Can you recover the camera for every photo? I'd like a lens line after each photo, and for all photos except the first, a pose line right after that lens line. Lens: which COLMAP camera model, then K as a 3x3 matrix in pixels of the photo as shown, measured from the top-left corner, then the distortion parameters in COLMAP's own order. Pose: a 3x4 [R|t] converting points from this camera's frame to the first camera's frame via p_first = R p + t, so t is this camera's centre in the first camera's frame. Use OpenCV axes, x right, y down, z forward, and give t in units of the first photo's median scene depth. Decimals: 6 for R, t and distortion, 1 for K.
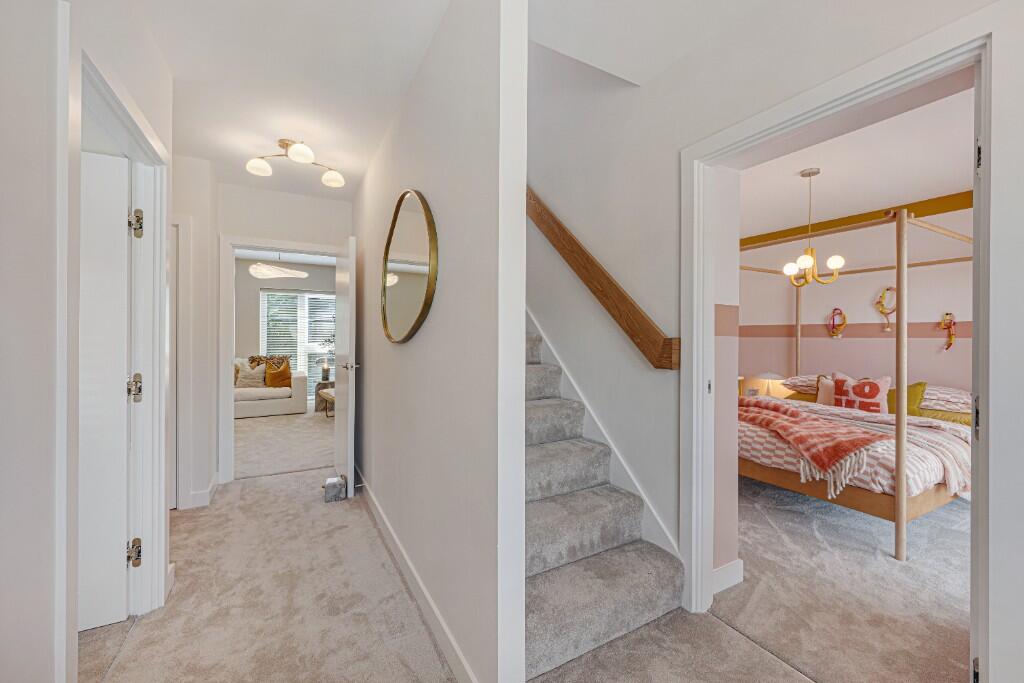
lens RADIAL K [[404.5, 0, 515.0], [0, 404.5, 338.3], [0, 0, 1]] dist [-0.000557, -0.000100]
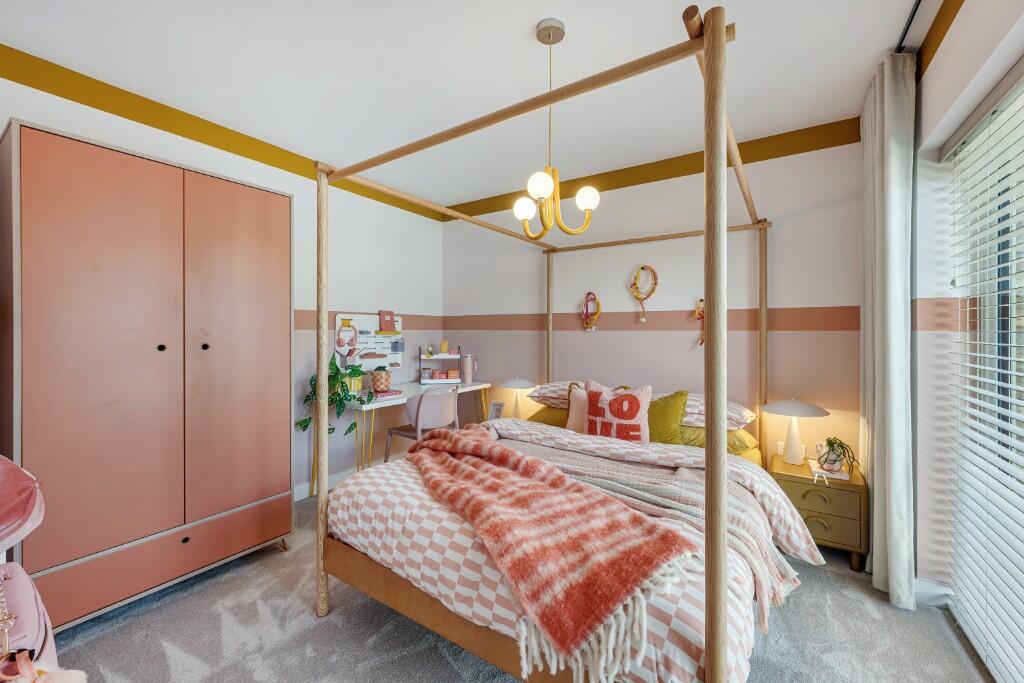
lens RADIAL K [[404.5, 0, 512.1], [0, 404.5, 335.2], [0, 0, 1]] dist [-0.000557, -0.000100]
pose [[0.887146, -0.008171, 0.461416, 0.390782], [0.005162, 0.999956, 0.007783, 0.000322], [-0.461460, -0.004522, 0.887150, 0.488964]]
